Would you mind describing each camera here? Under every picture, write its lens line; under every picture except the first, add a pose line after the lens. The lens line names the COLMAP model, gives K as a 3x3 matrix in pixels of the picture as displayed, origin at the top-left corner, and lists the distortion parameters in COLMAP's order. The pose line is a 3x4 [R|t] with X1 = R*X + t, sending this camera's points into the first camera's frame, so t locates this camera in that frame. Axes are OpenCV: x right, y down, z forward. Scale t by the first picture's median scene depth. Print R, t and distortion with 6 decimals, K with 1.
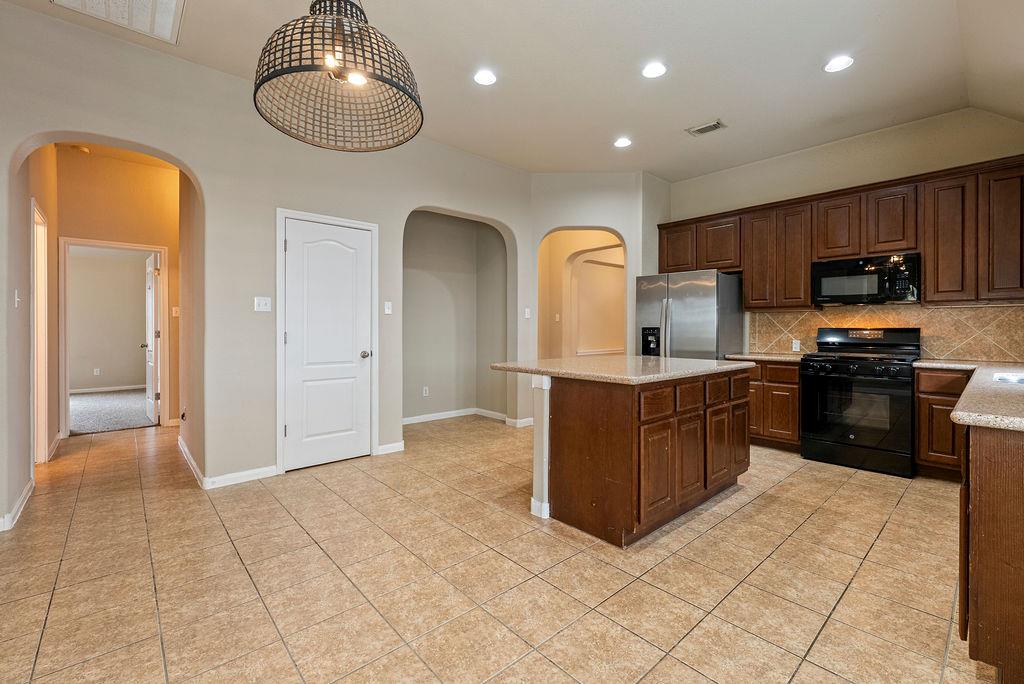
lens RADIAL K [[440.1, 0, 516.7], [0, 440.1, 331.1], [0, 0, 1]] dist [0.000865, -0.000487]
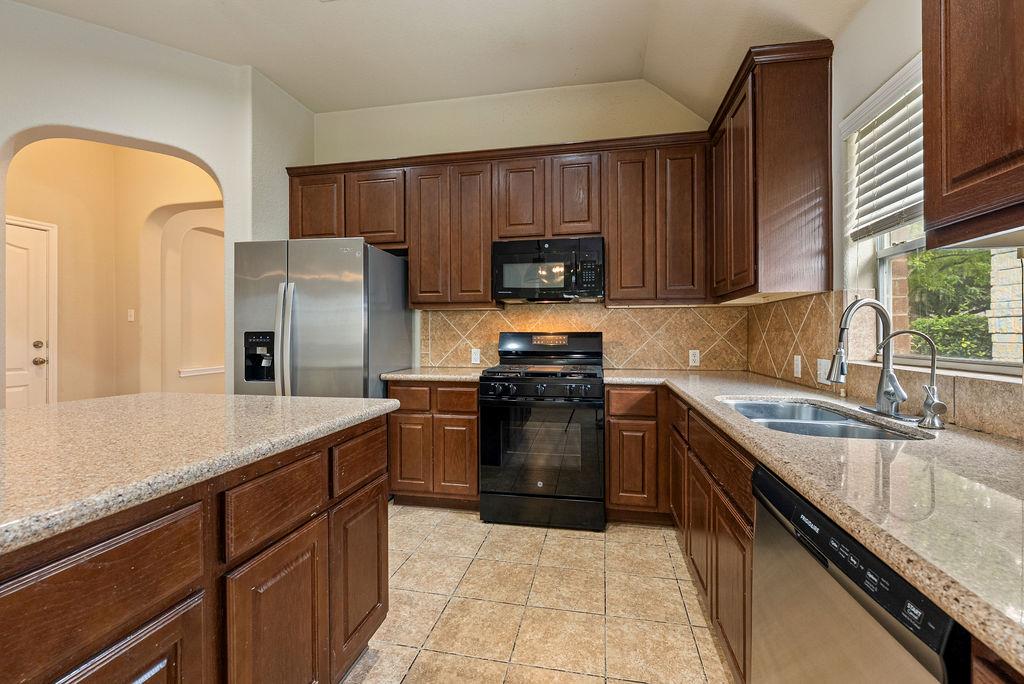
lens RADIAL K [[440.1, 0, 518.7], [0, 440.1, 334.4], [0, 0, 1]] dist [0.000865, -0.000487]
pose [[0.797918, -0.003578, 0.602755, 0.273193], [0.005985, 0.999980, -0.001988, -0.001927], [-0.602736, 0.005194, 0.797924, 0.404224]]
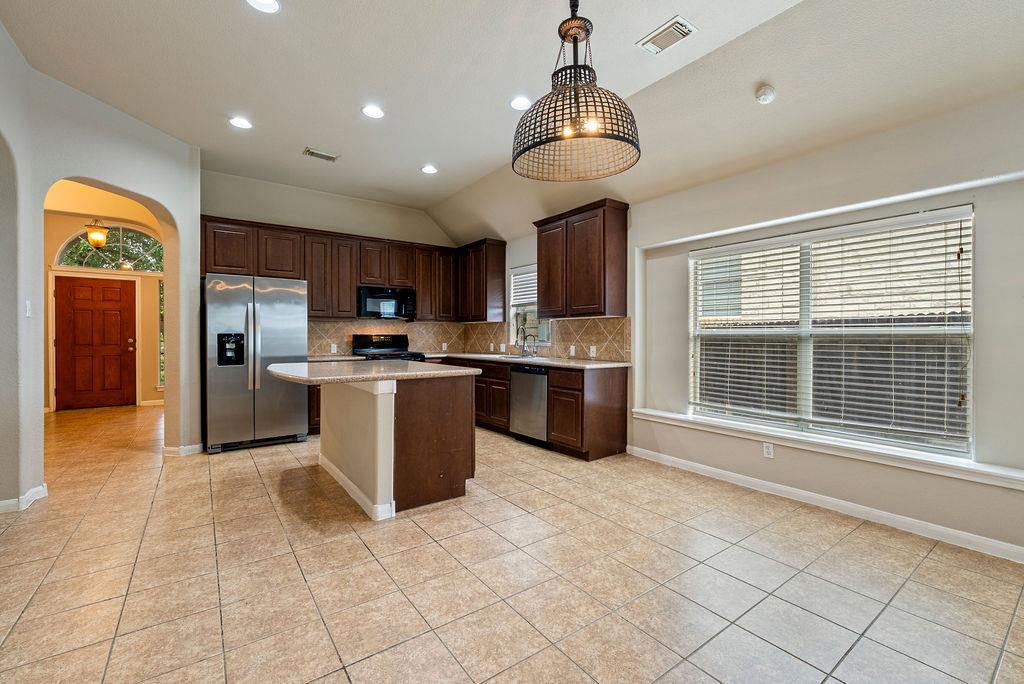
lens RADIAL K [[440.1, 0, 513.5], [0, 440.1, 339.7], [0, 0, 1]] dist [0.000865, -0.000487]
pose [[0.097351, -0.010816, 0.995191, -0.636742], [0.003636, 0.999938, 0.010512, -0.003647], [-0.995243, 0.002595, 0.097384, 0.409611]]
